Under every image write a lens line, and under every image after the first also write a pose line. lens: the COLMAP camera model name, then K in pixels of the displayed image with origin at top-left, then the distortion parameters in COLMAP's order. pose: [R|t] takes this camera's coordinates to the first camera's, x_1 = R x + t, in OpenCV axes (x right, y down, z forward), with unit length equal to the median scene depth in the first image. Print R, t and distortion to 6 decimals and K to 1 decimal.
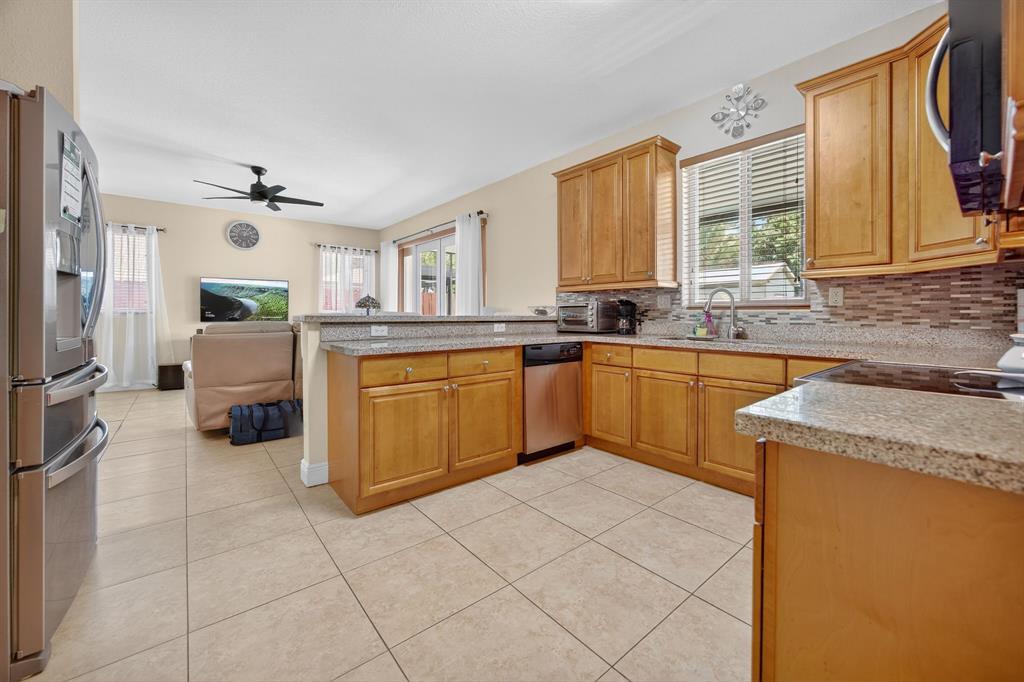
lens RADIAL K [[403.1, 0, 532.4], [0, 403.1, 317.2], [0, 0, 1]] dist [-0.014882, 0.002726]
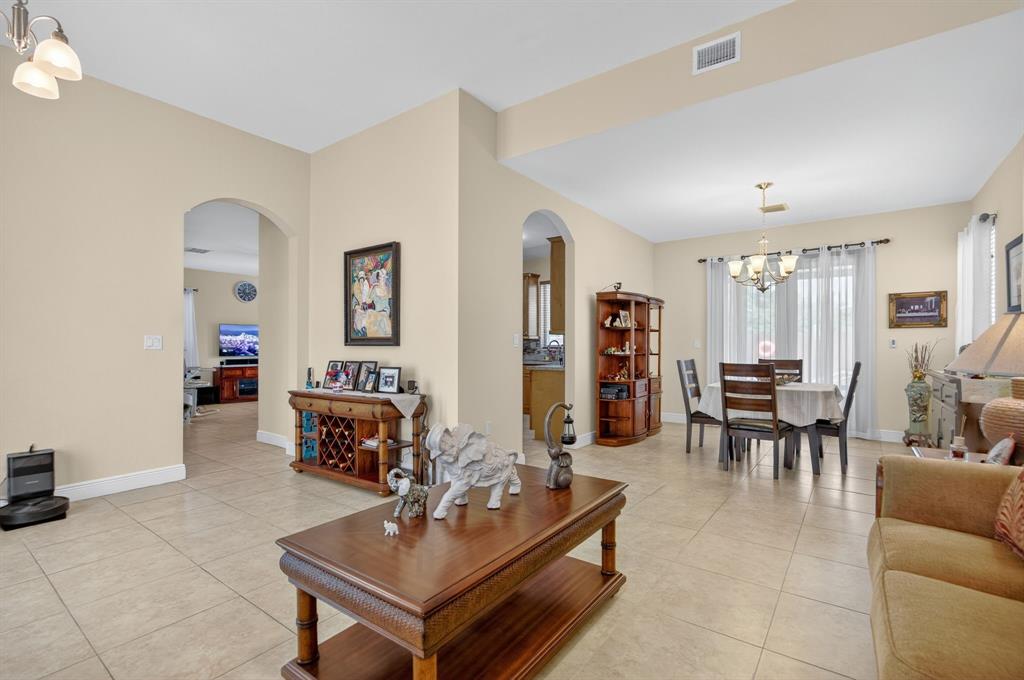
lens RADIAL K [[465.2, 0, 525.7], [0, 465.2, 349.2], [0, 0, 1]] dist [-0.003979, 0.000544]
pose [[0.976156, -0.002711, 0.217053, -0.297736], [0.003747, 0.999983, -0.004363, -0.005385], [-0.217037, 0.005072, 0.976150, -1.659198]]
